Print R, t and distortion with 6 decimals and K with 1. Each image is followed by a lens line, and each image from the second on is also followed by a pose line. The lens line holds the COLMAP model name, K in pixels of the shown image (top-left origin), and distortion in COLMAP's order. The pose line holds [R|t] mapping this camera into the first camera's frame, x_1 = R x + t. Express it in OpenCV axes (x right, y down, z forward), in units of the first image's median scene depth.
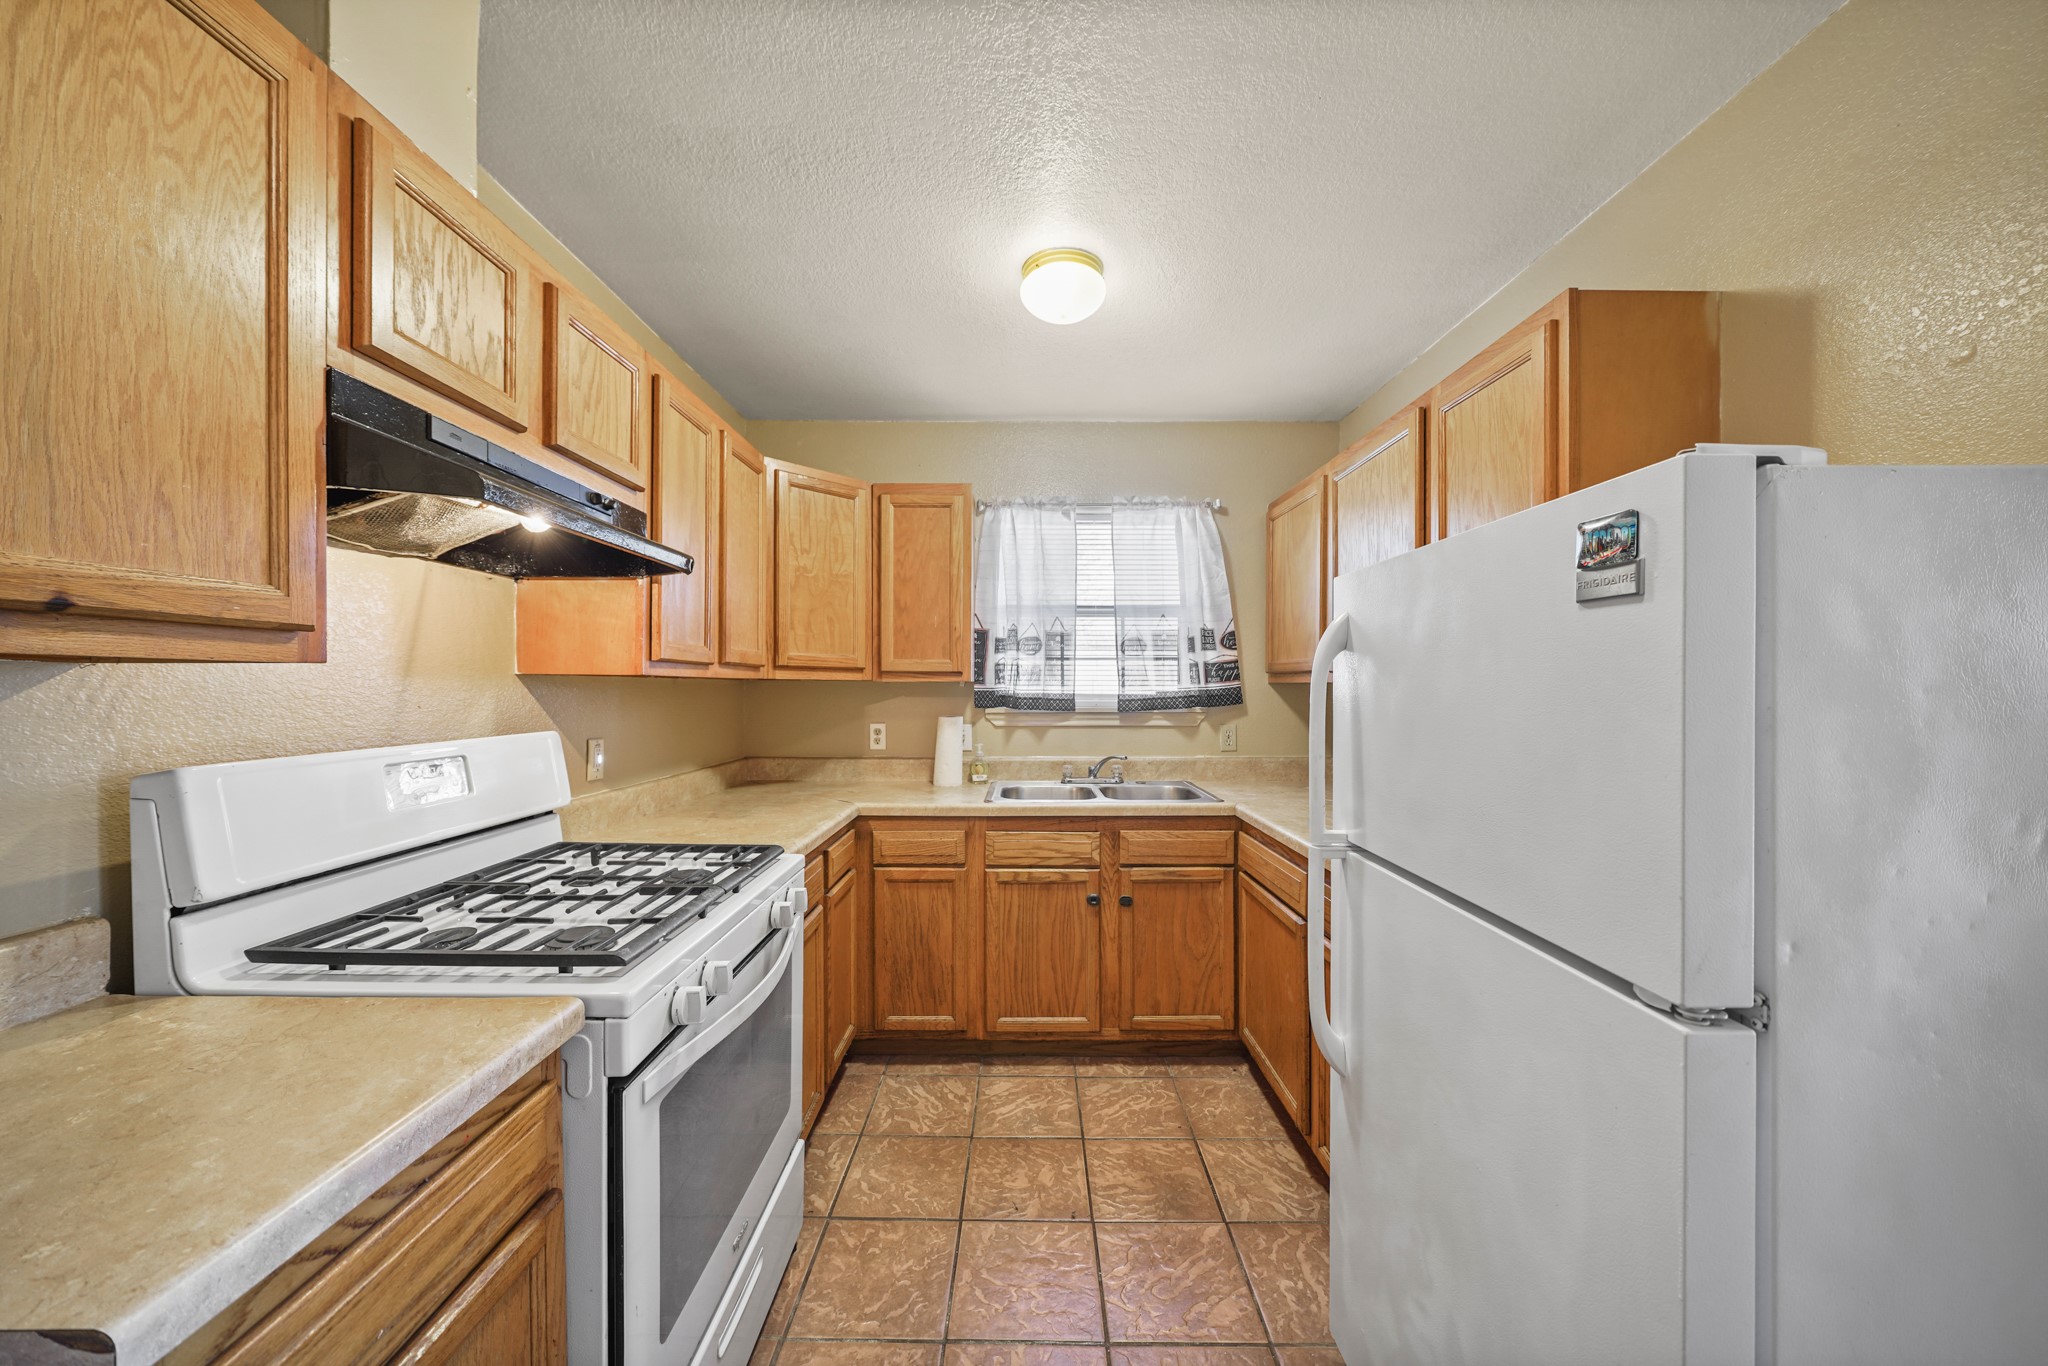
lens RADIAL K [[703.8, 0, 1018.8], [0, 703.8, 686.6], [0, 0, 1]] dist [-0.007064, -0.000054]
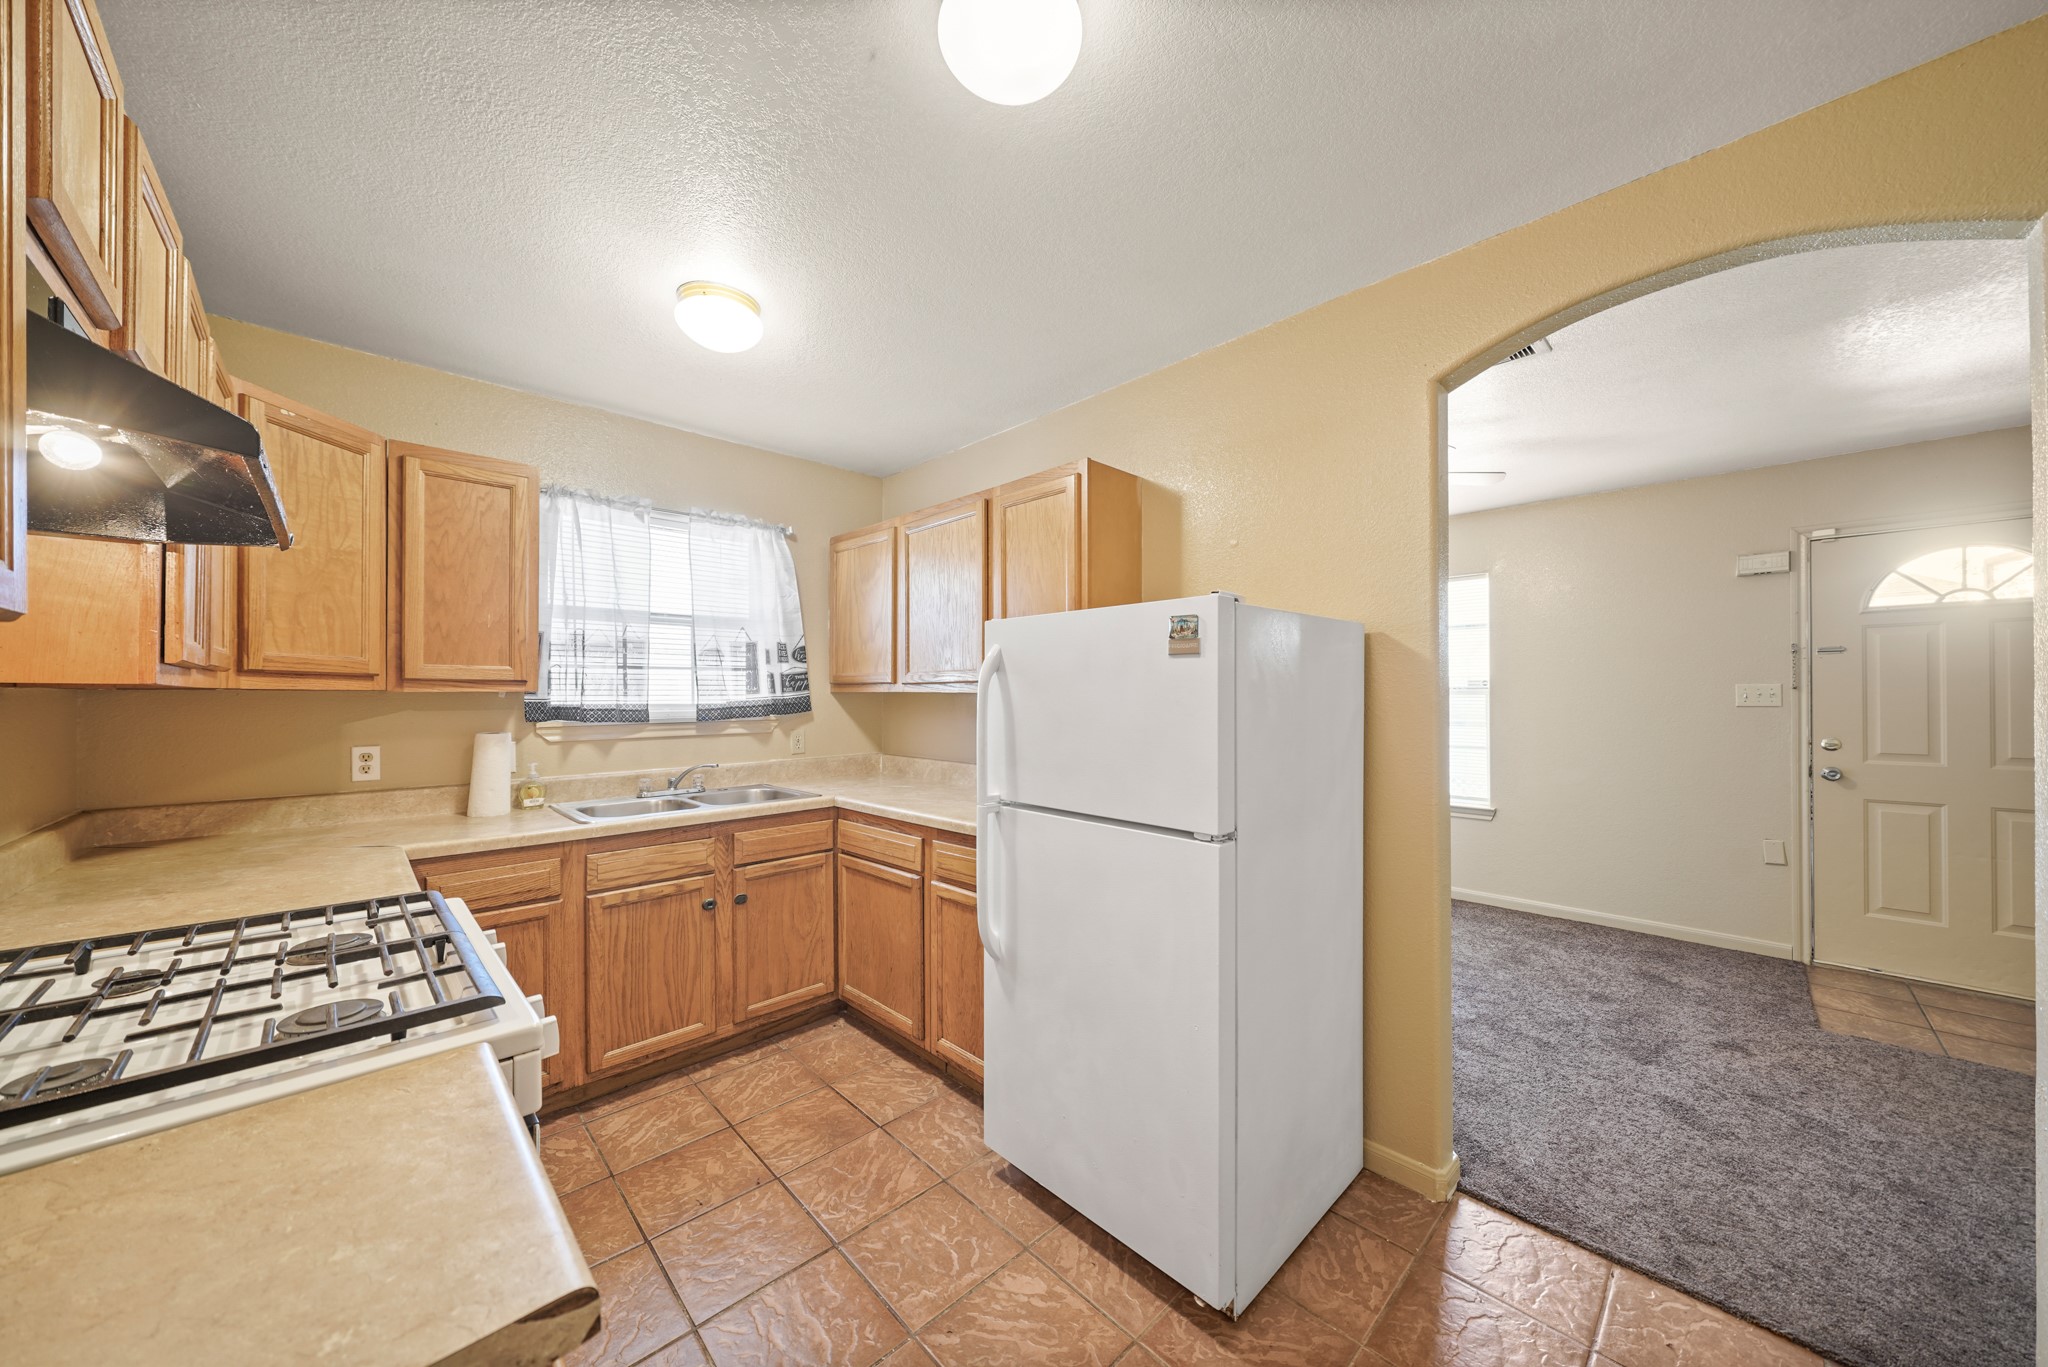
lens RADIAL K [[703.8, 0, 1018.8], [0, 703.8, 687.1], [0, 0, 1]] dist [-0.007064, -0.000054]
pose [[0.717994, 0.002799, 0.696043, -0.280545], [0.004999, 0.999945, -0.009177, -0.002070], [-0.696031, 0.010069, 0.717941, -0.051683]]
